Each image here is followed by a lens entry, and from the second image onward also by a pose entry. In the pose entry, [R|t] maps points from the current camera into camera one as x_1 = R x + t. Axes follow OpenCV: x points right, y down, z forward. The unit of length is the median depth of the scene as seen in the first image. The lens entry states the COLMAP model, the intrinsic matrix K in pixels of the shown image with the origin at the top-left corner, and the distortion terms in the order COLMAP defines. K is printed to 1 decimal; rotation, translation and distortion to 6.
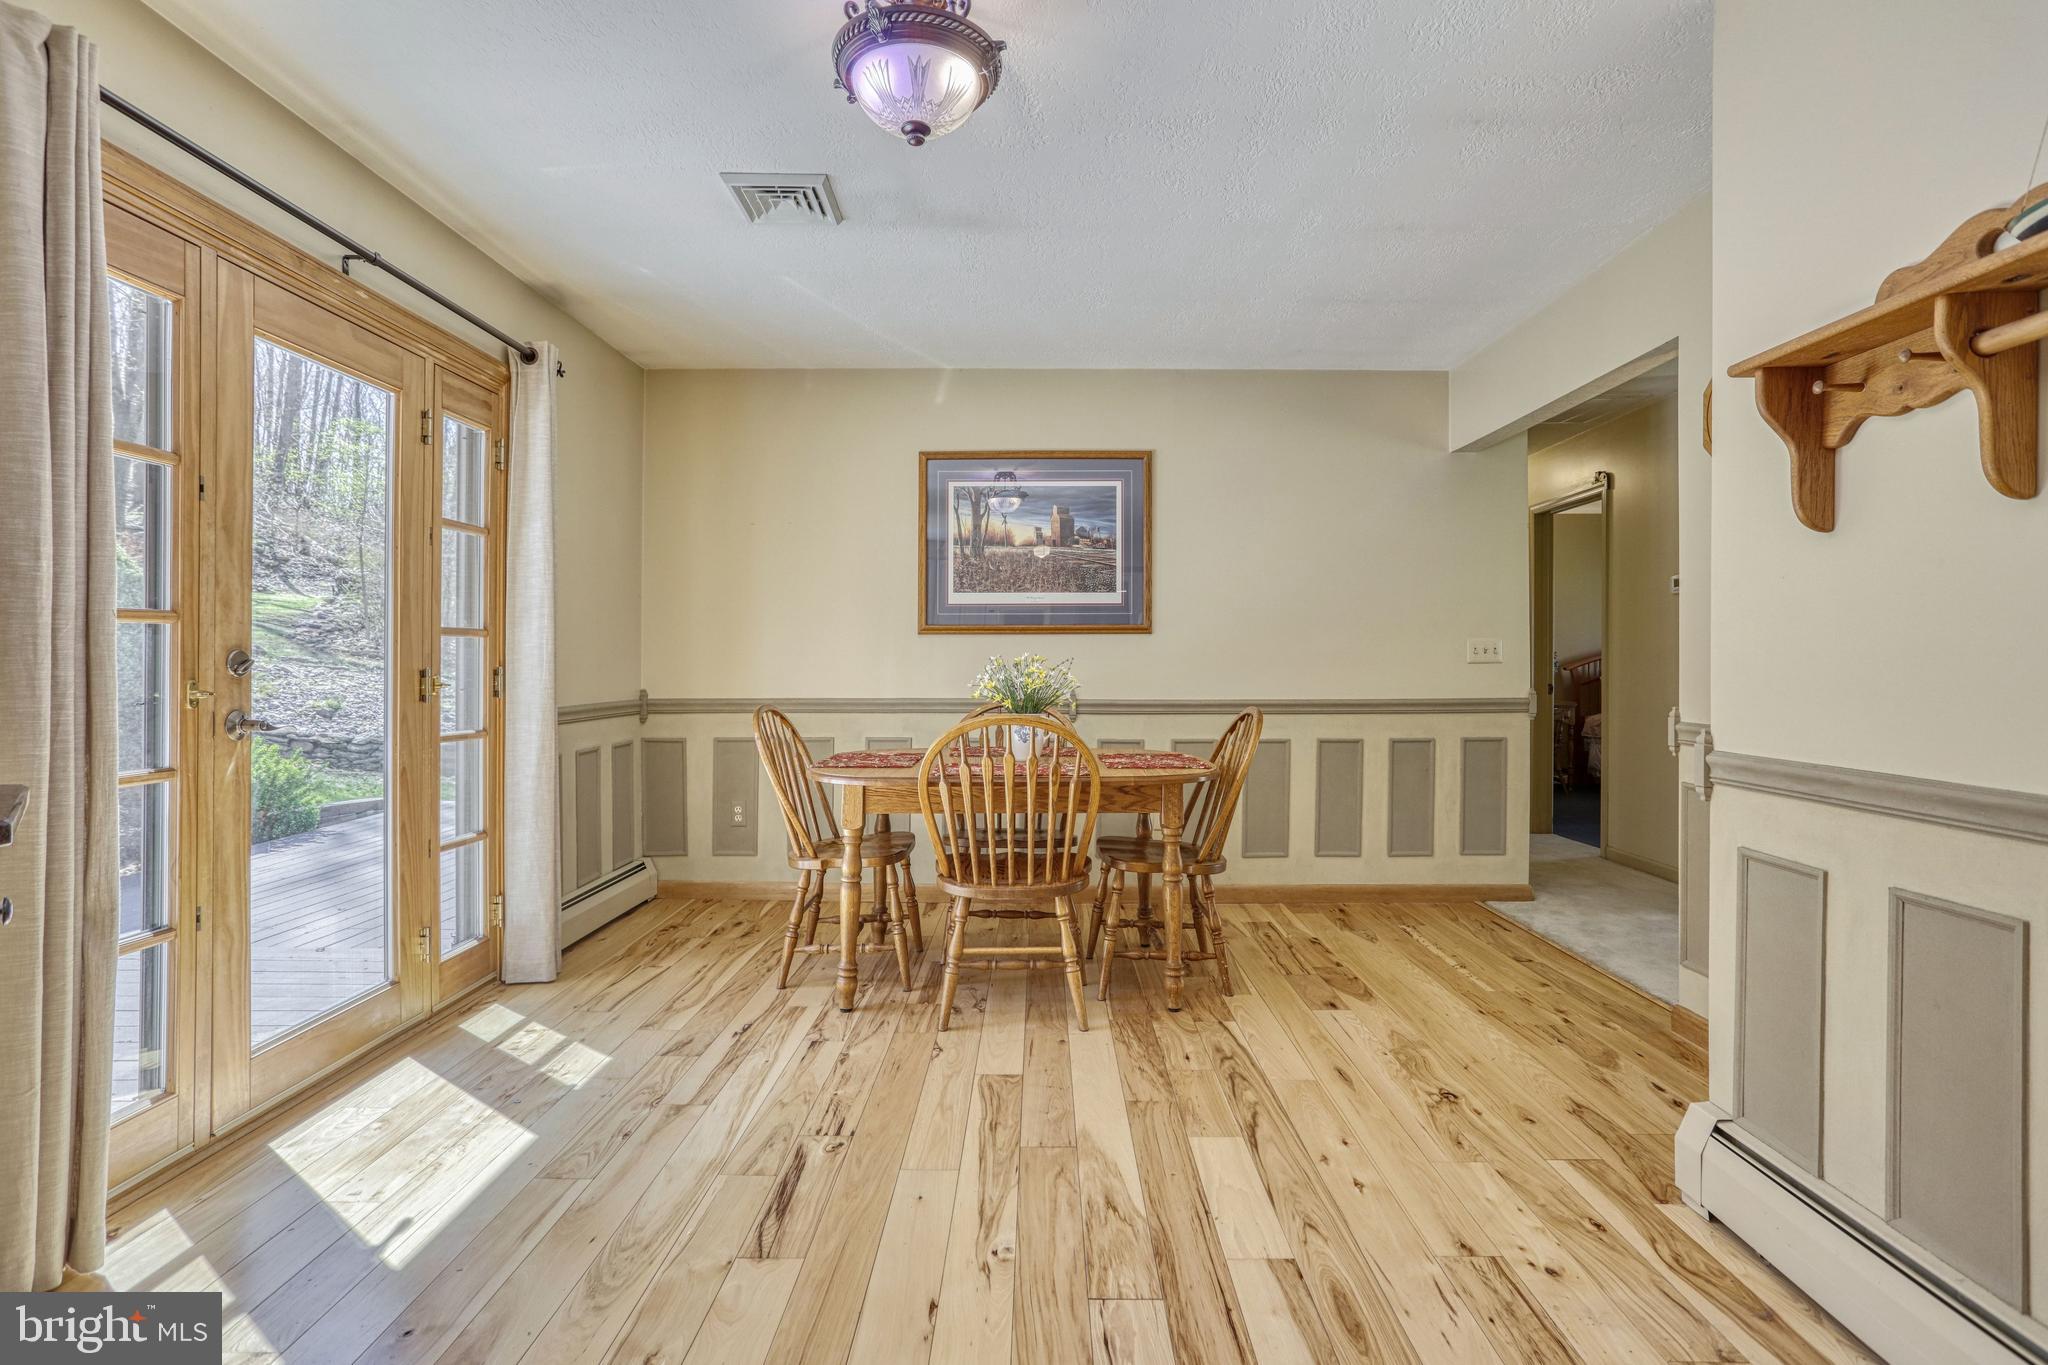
lens RADIAL K [[982.0, 0, 1031.1], [0, 982.0, 655.2], [0, 0, 1]] dist [-0.043506, 0.026485]
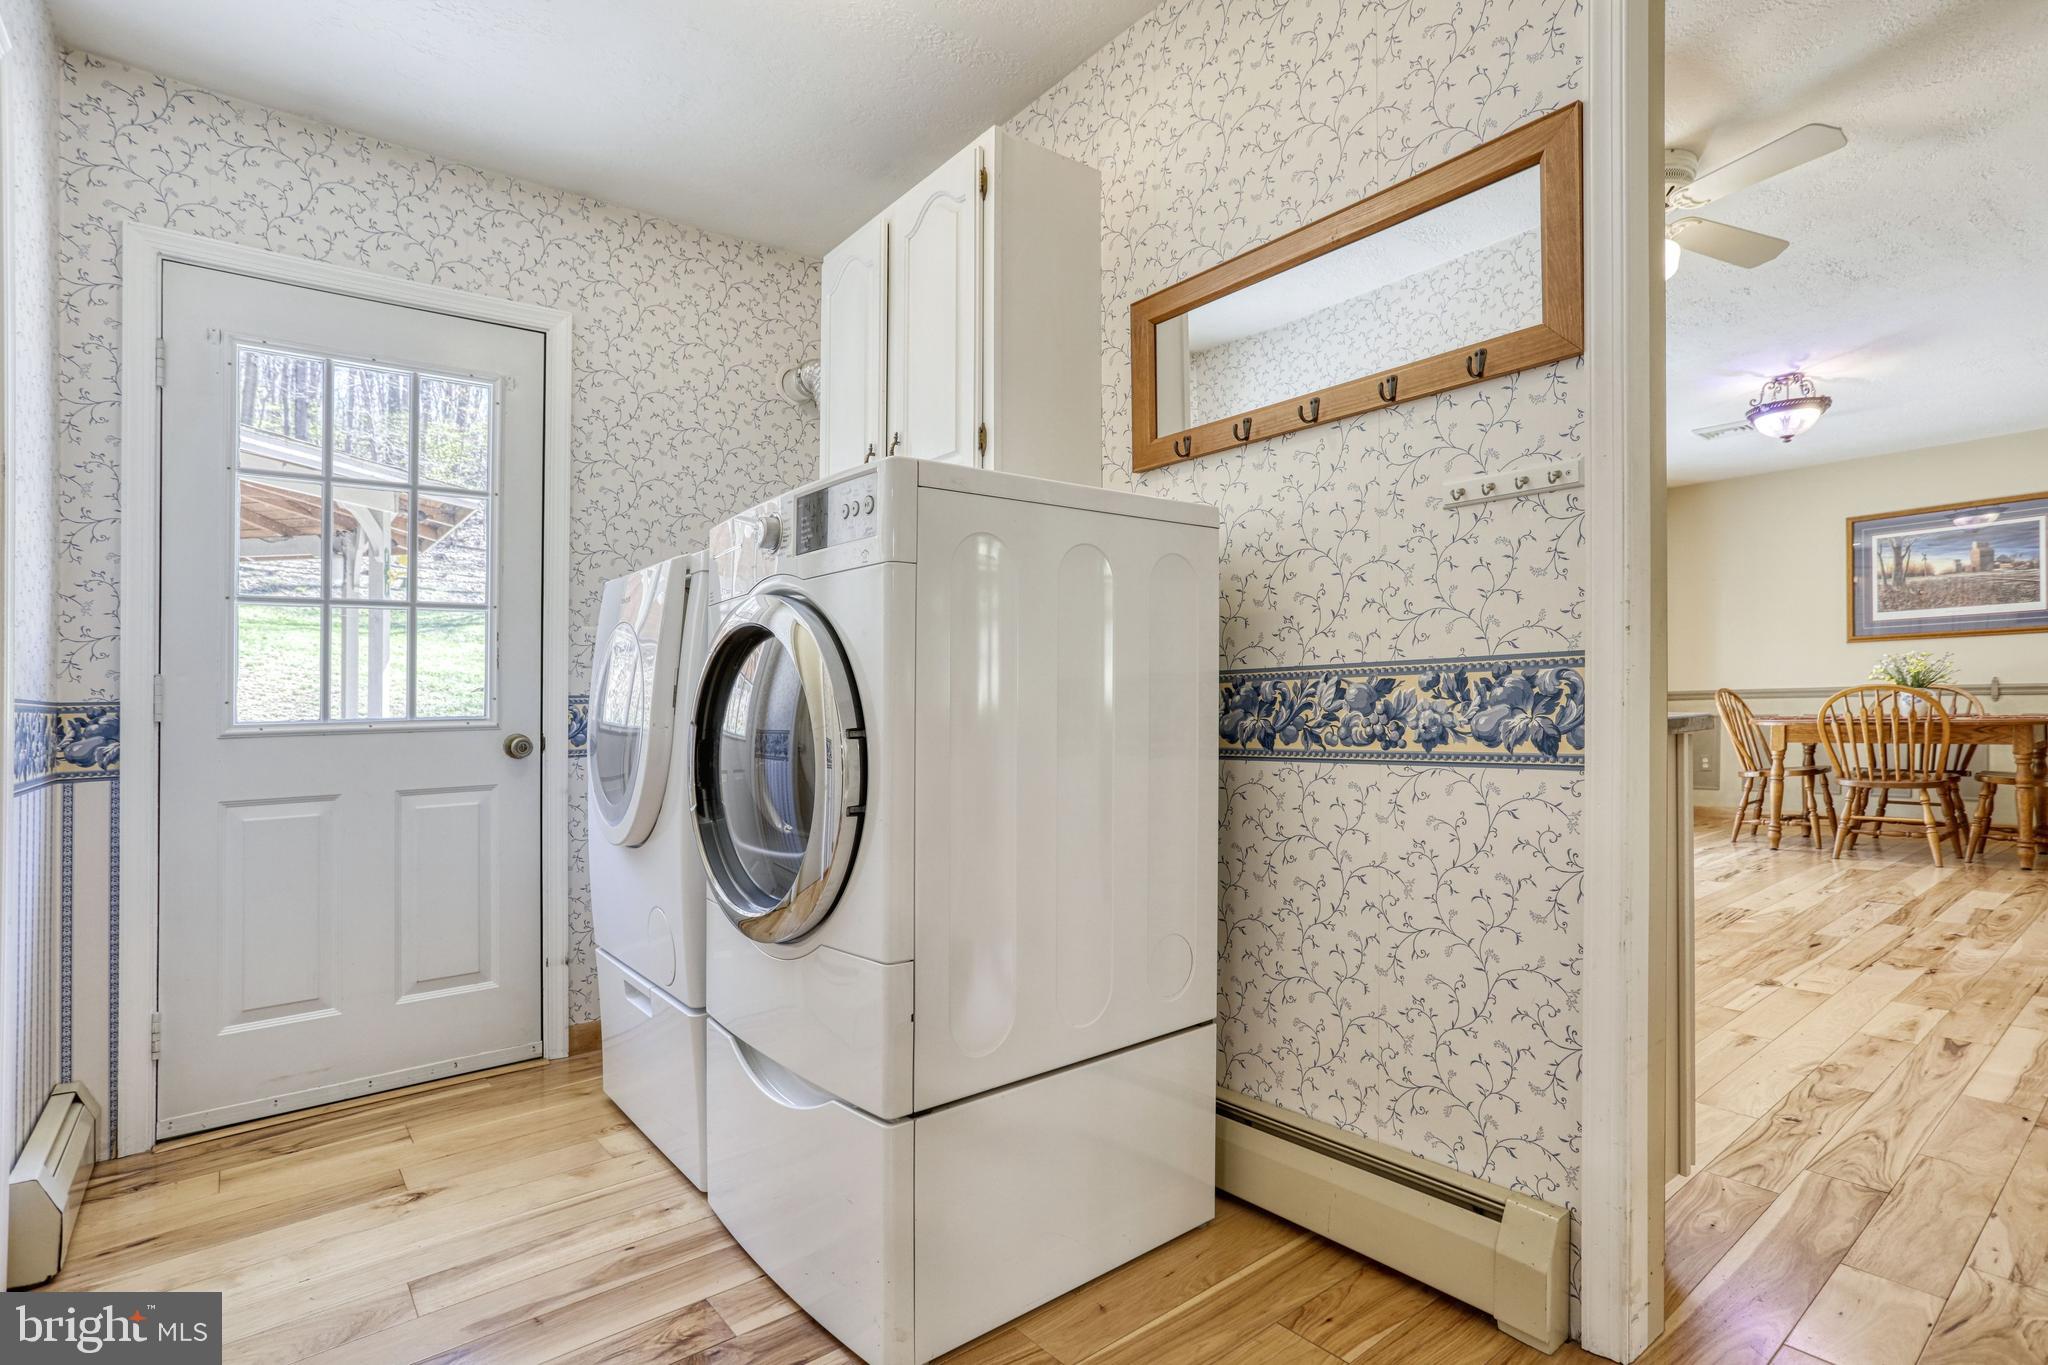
lens RADIAL K [[979.9, 0, 1024.8], [0, 979.9, 728.4], [0, 0, 1]] dist [-0.033811, 0.016957]
pose [[0.621140, 0.005255, -0.783682, 0.355429], [0.034326, 0.998835, 0.033904, 0.021457], [0.782947, -0.047959, 0.620237, -1.217117]]
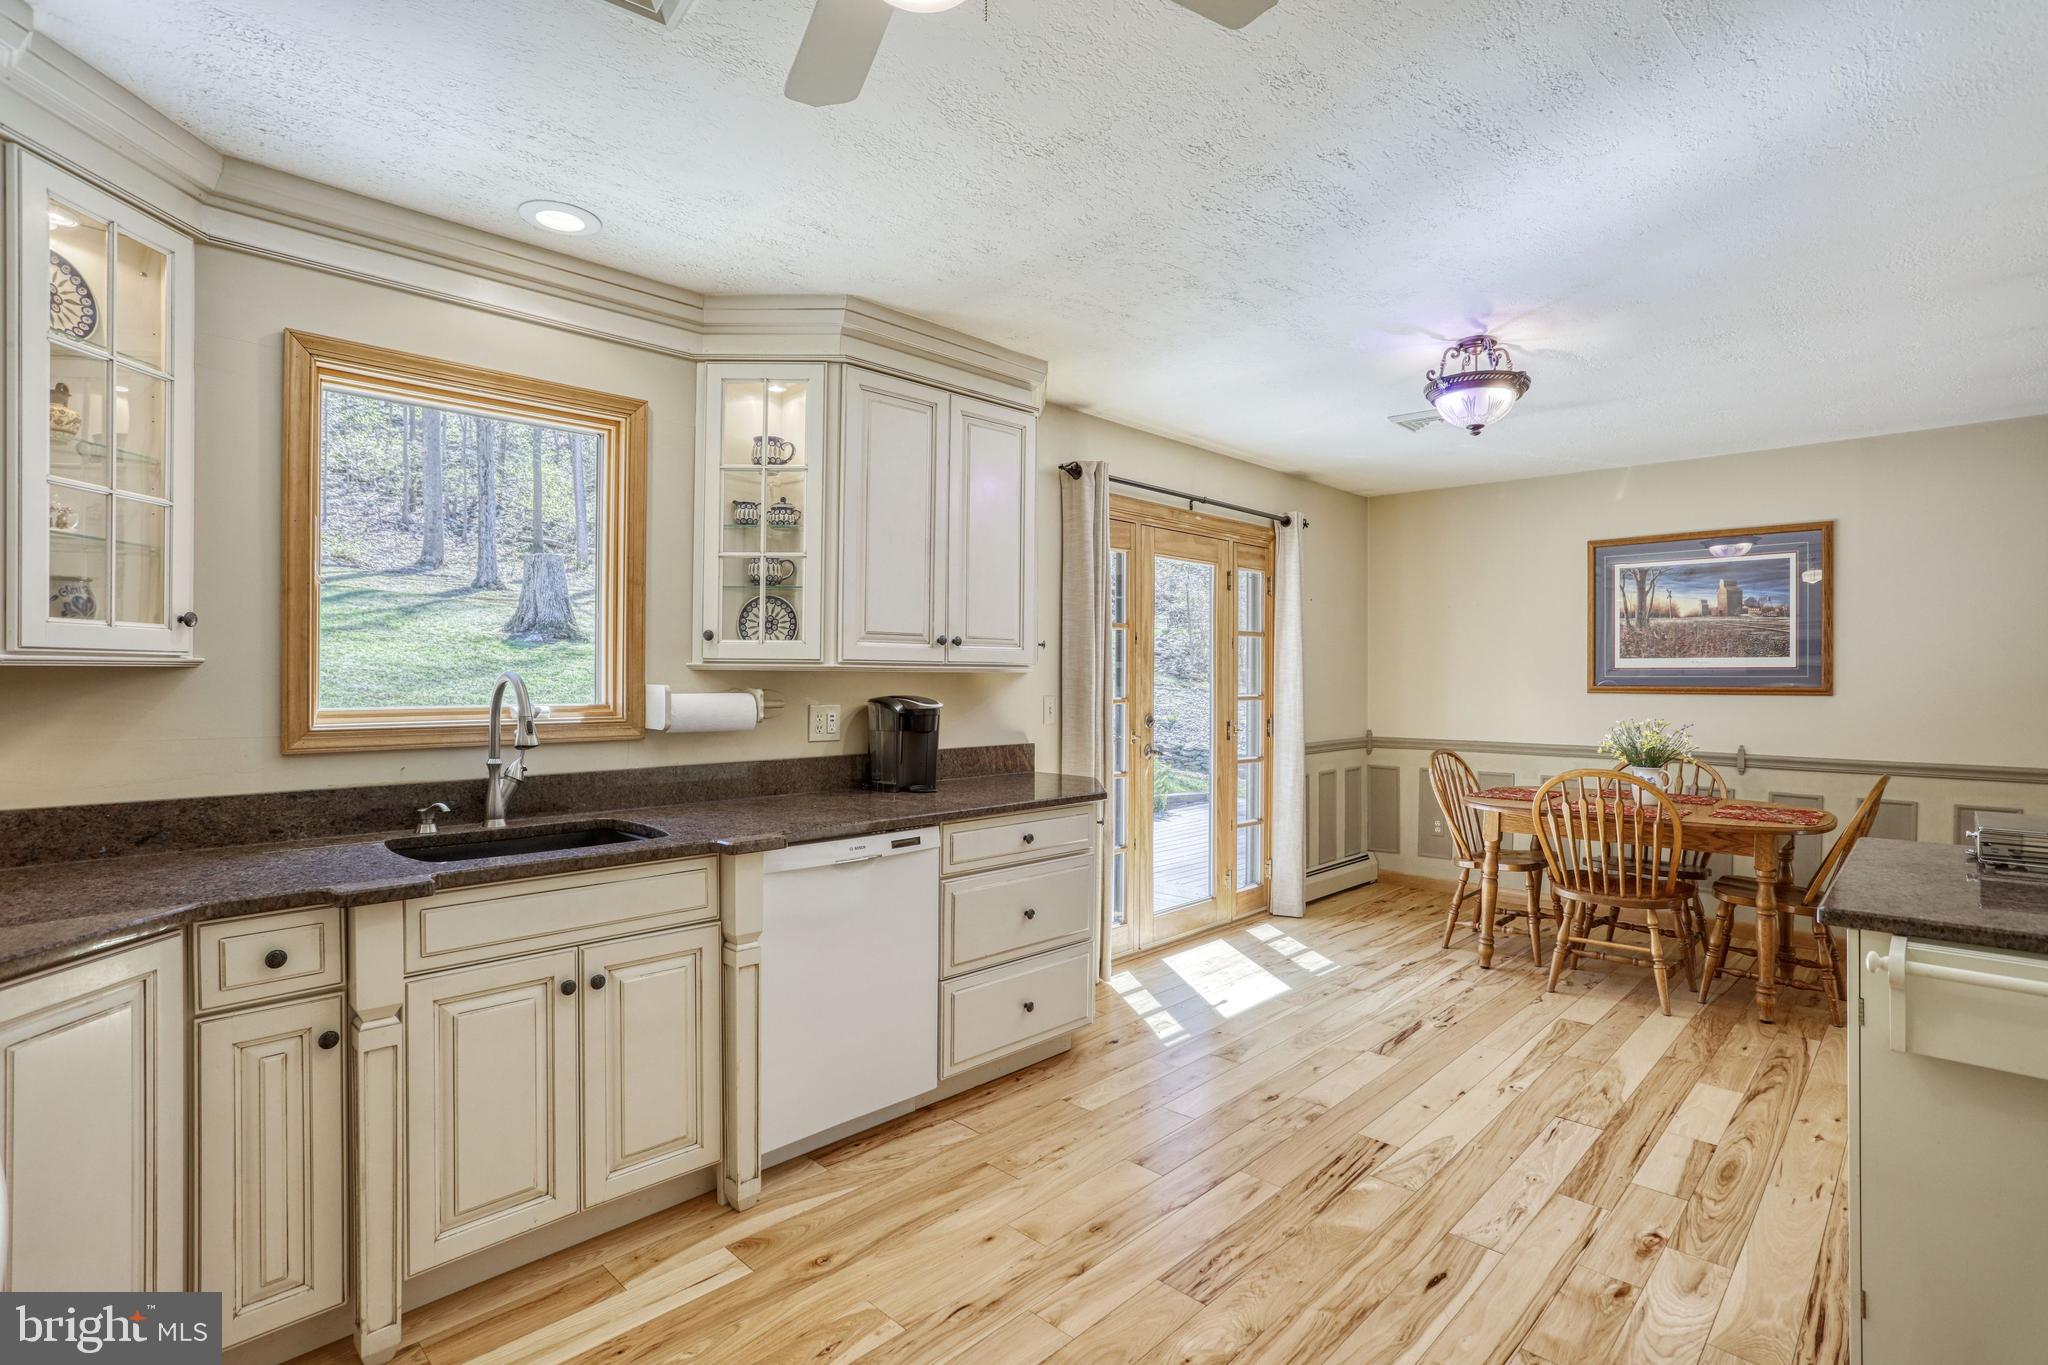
lens RADIAL K [[985.1, 0, 1024.0], [0, 985.1, 679.4], [0, 0, 1]] dist [-0.058059, 0.033291]
pose [[0.719722, 0.005924, -0.694237, 0.299881], [0.001433, 0.999949, 0.010018, -0.071314], [0.694261, -0.008205, 0.719676, -0.473179]]
